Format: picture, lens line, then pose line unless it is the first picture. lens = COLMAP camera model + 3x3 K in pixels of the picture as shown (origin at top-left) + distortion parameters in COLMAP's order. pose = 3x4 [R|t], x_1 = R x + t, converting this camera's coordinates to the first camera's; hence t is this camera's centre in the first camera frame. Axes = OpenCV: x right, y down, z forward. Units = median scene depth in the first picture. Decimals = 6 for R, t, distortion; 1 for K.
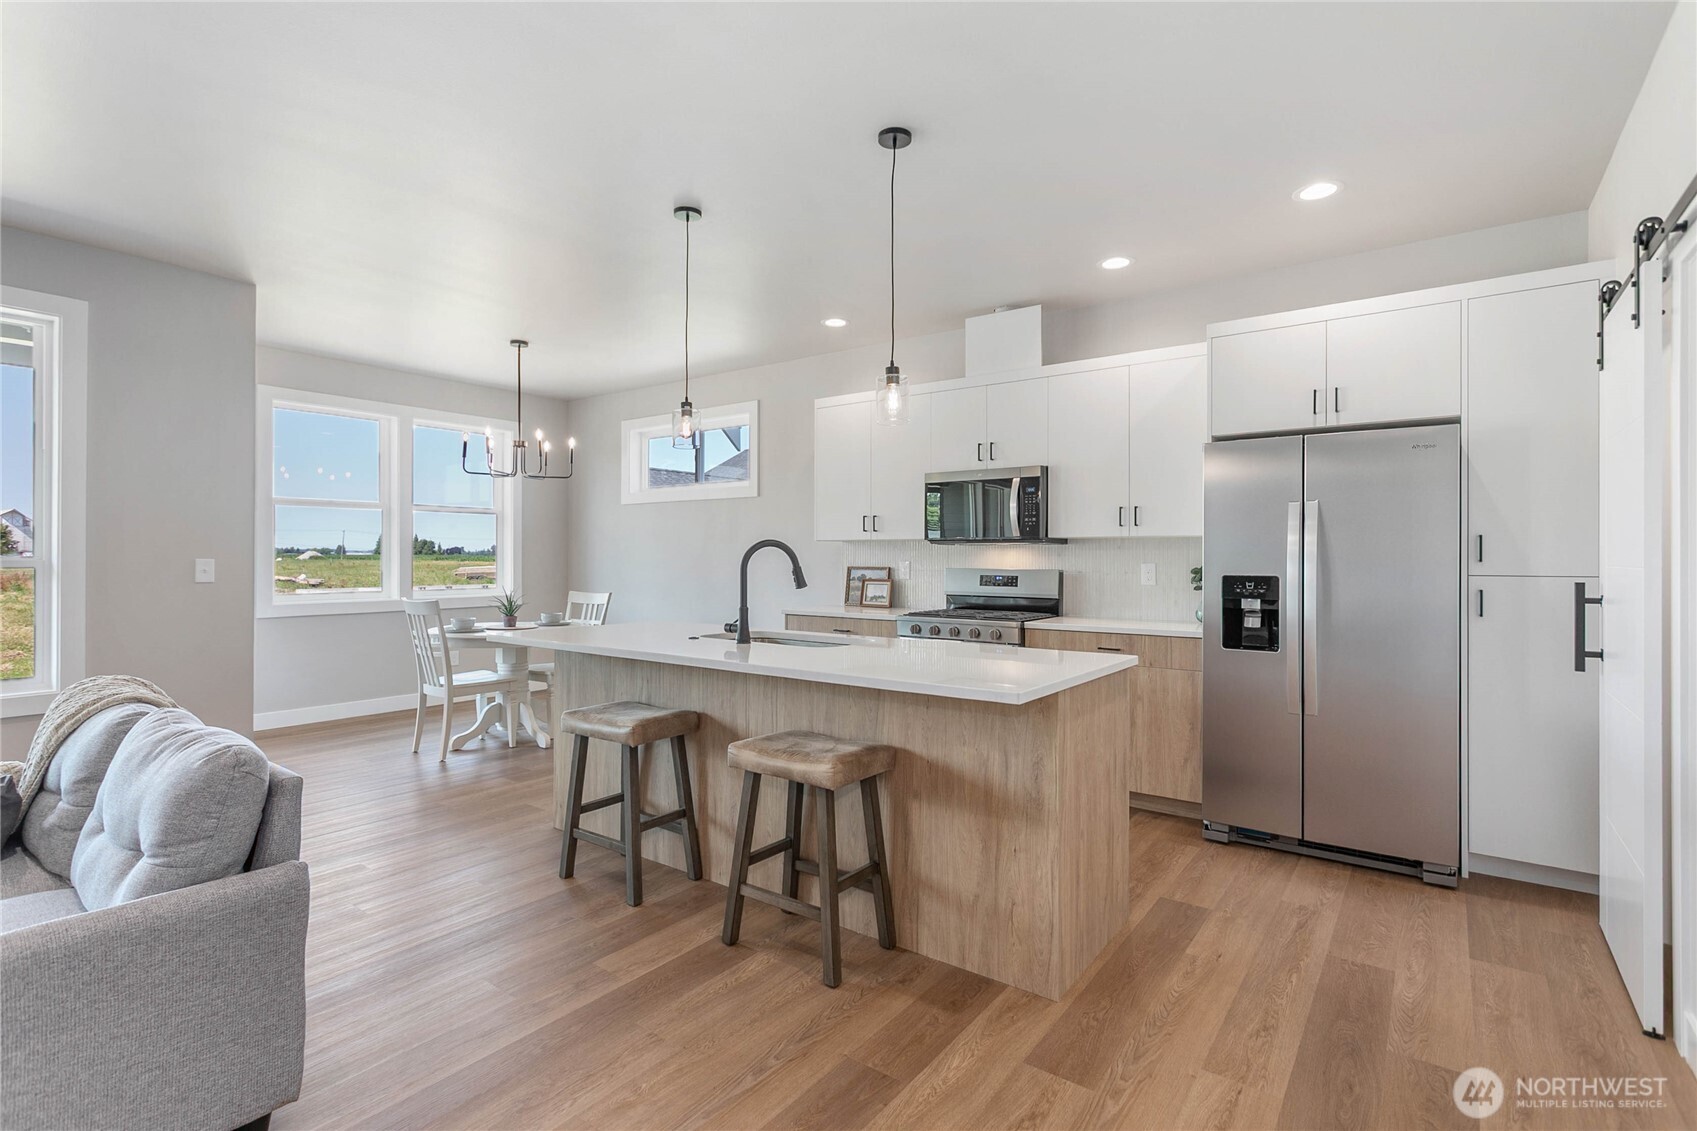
lens RADIAL K [[806.5, 0, 837.6], [0, 806.5, 557.1], [0, 0, 1]] dist [0.003188, 0.000443]
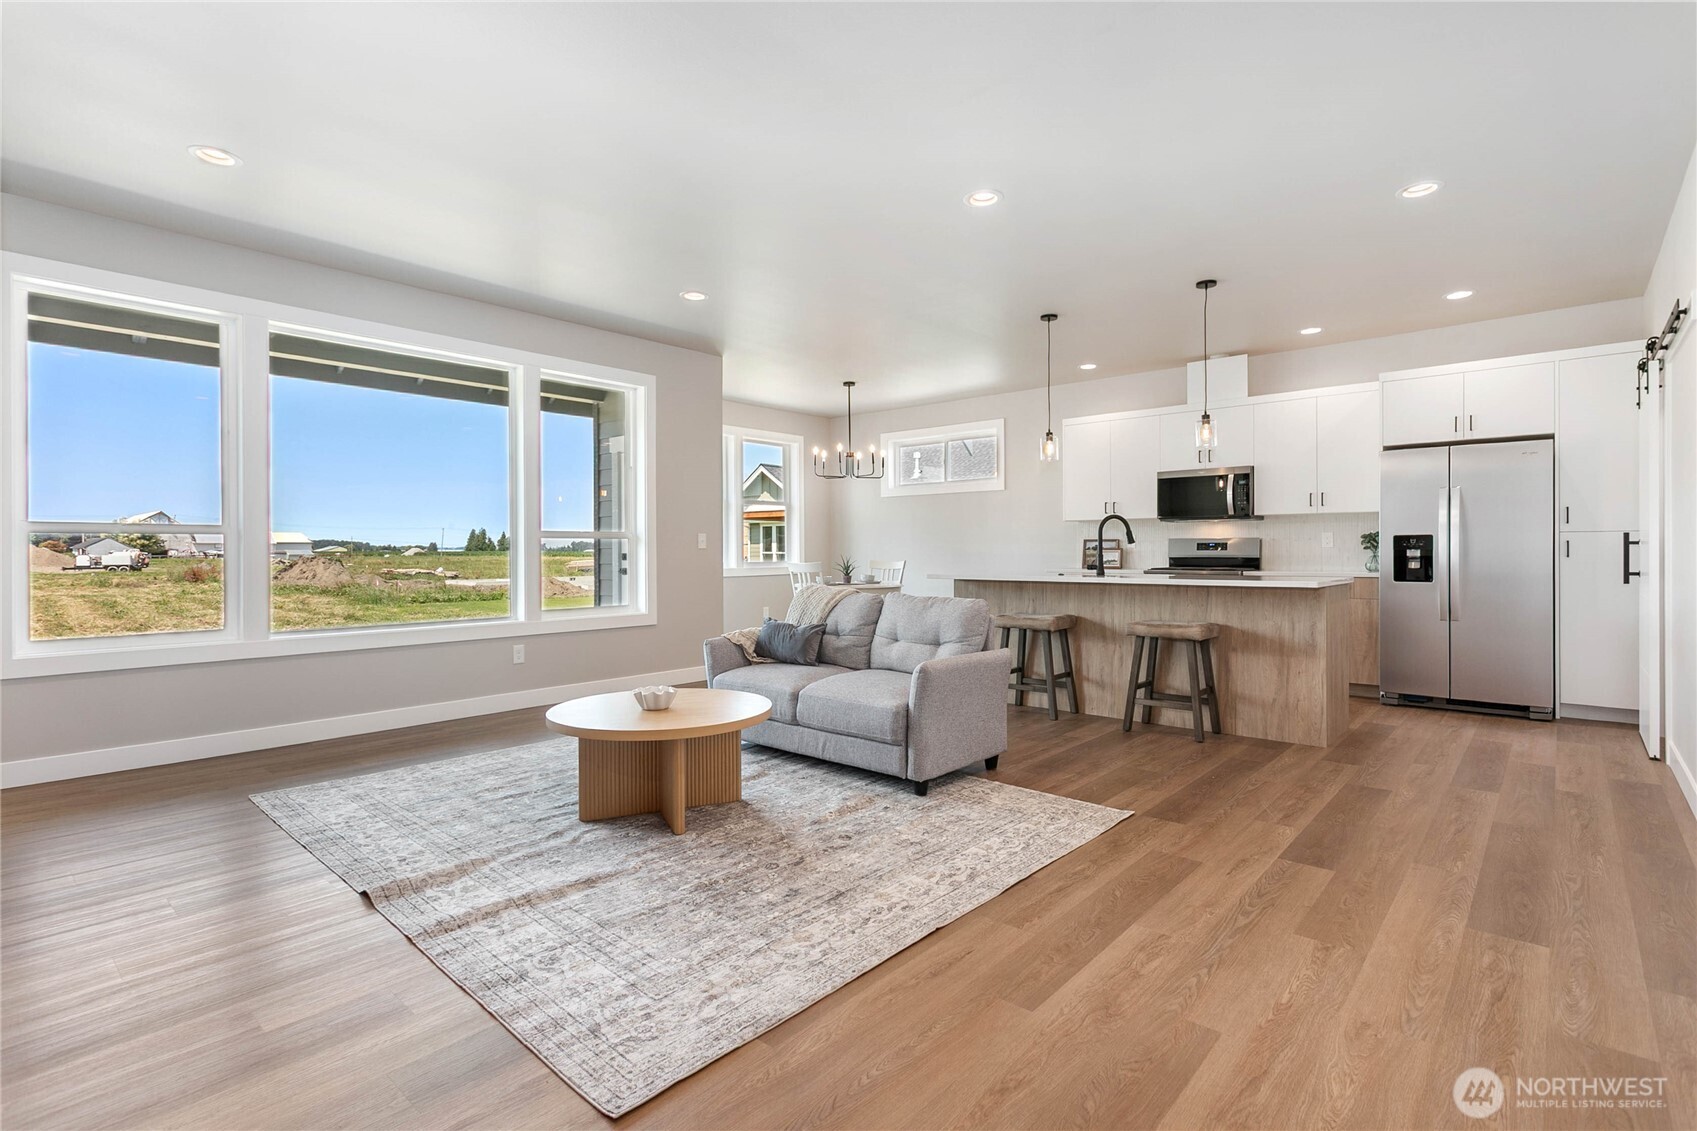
lens RADIAL K [[806.5, 0, 838.7], [0, 806.5, 555.5], [0, 0, 1]] dist [0.003188, 0.000443]
pose [[0.996357, -0.006355, -0.085048, -0.357537], [0.006849, 0.999961, 0.005520, 0.035238], [0.085010, -0.006083, 0.996362, -0.506463]]
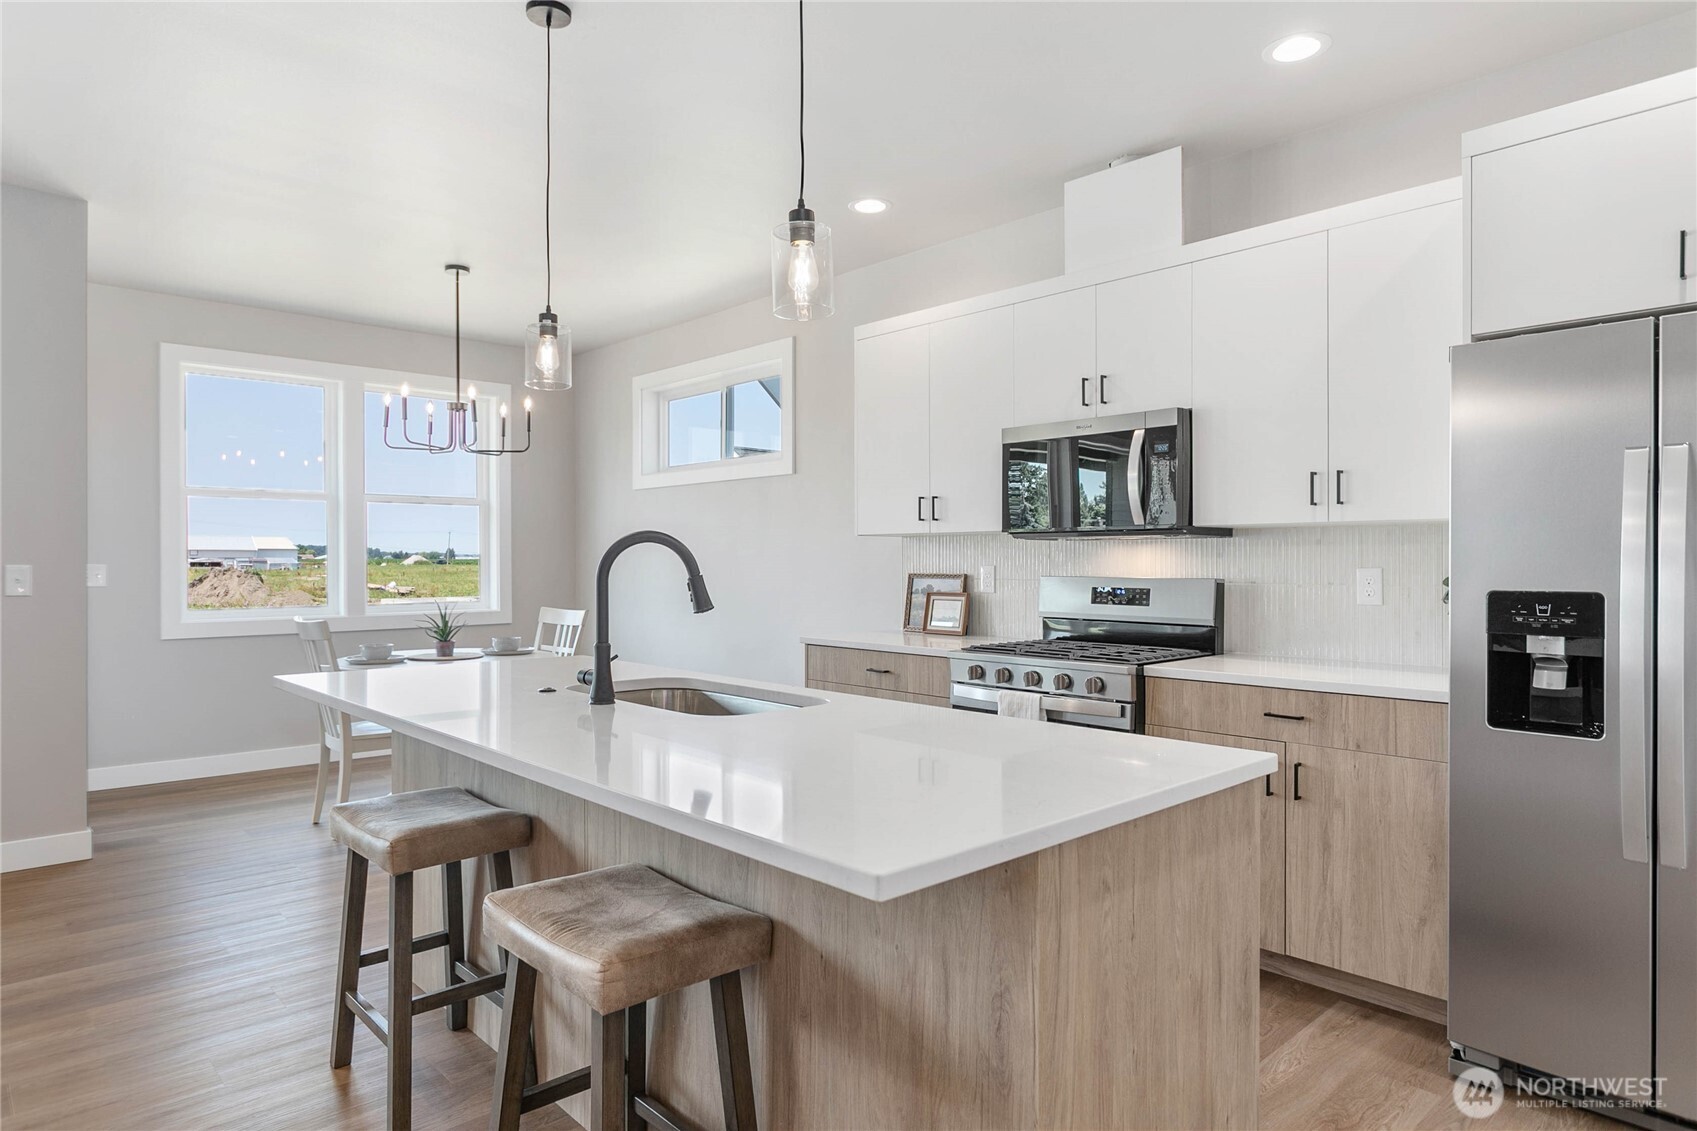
lens RADIAL K [[995.9, 0, 835.9], [0, 995.9, 564.7], [0, 0, 1]] dist [-0.009186, 0.004778]
pose [[0.983499, -0.002666, -0.180896, 0.129842], [0.003486, 0.999985, 0.004212, 0.000781], [0.180882, -0.004773, 0.983493, 0.208254]]
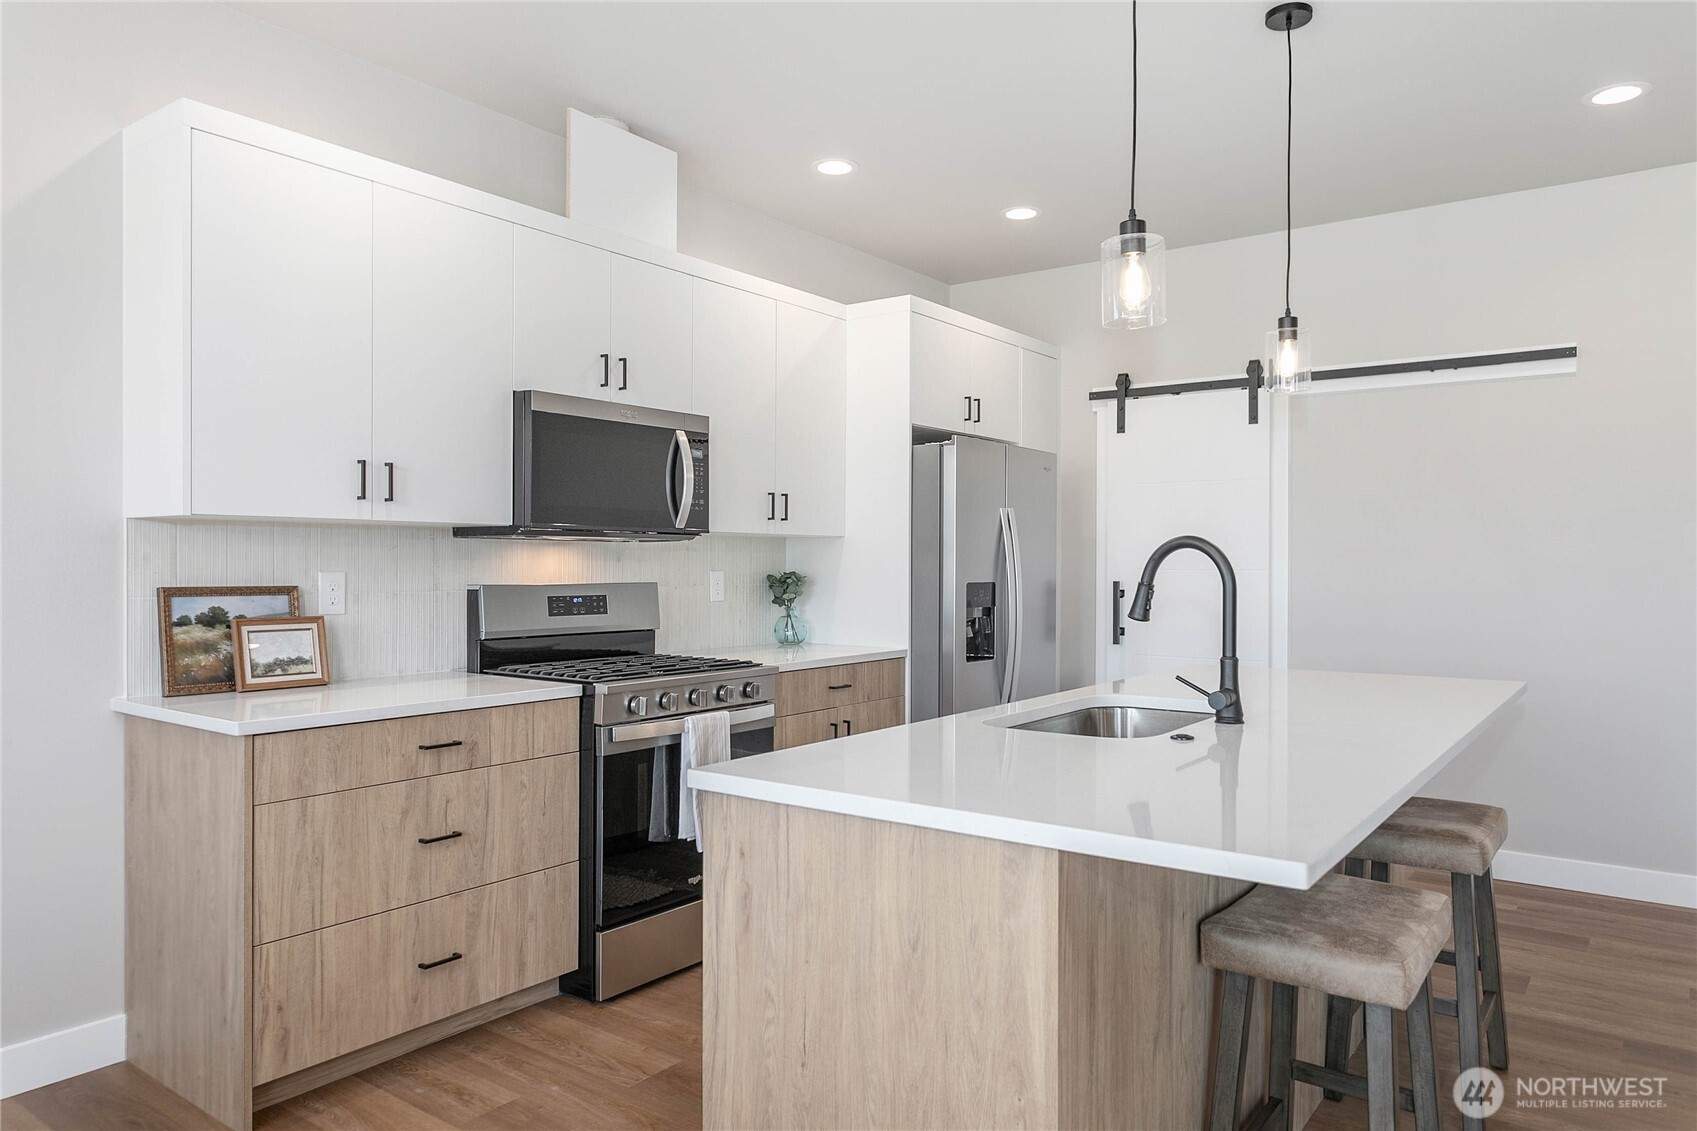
lens RADIAL K [[1106.8, 0, 862.2], [0, 1106.8, 572.7], [0, 0, 1]] dist [0.007873, -0.002824]
pose [[-0.009217, -0.011875, 0.999887, -0.600026], [-0.003268, 0.999925, 0.011845, -0.002547], [-0.999952, -0.003159, -0.009255, 0.866275]]
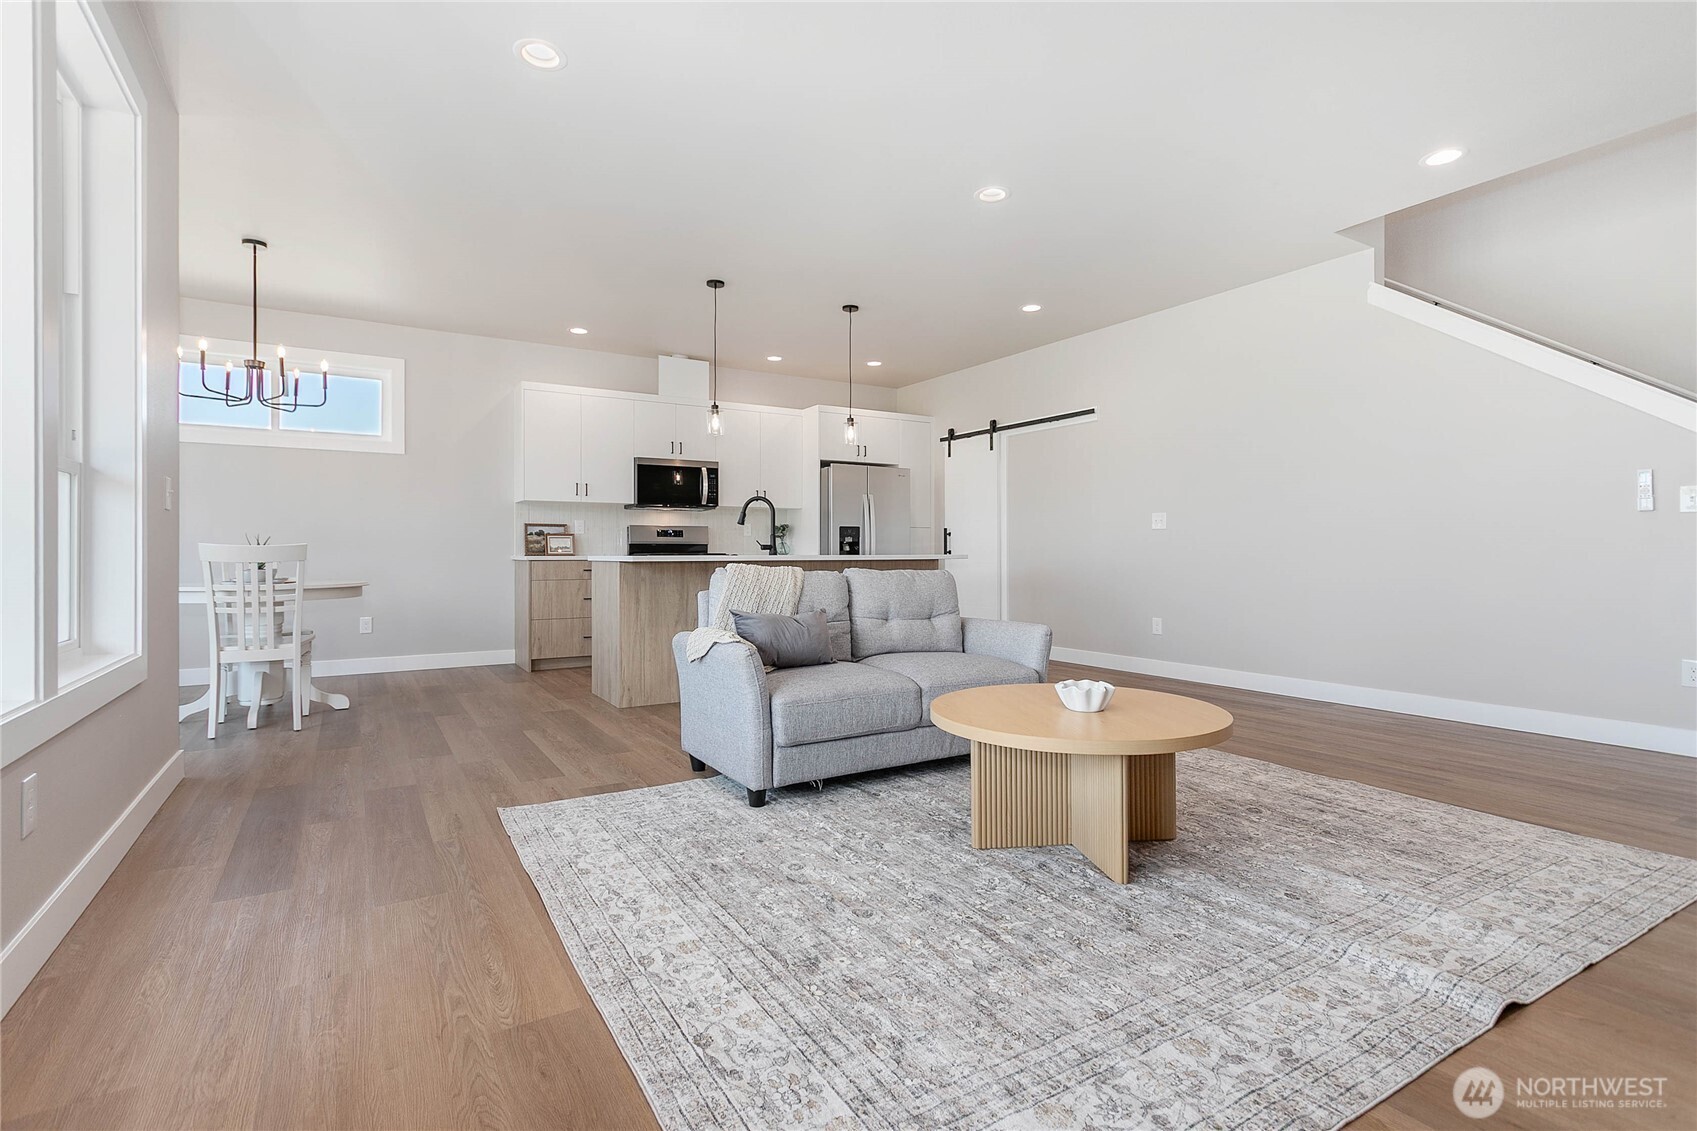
lens RADIAL K [[806.5, 0, 859.4], [0, 806.5, 548.1], [0, 0, 1]] dist [0.003188, 0.000443]
pose [[0.360734, 0.000656, 0.932669, -1.145865], [0.003956, 0.999990, -0.002233, 0.065305], [-0.932660, 0.004495, 0.360727, 0.138517]]
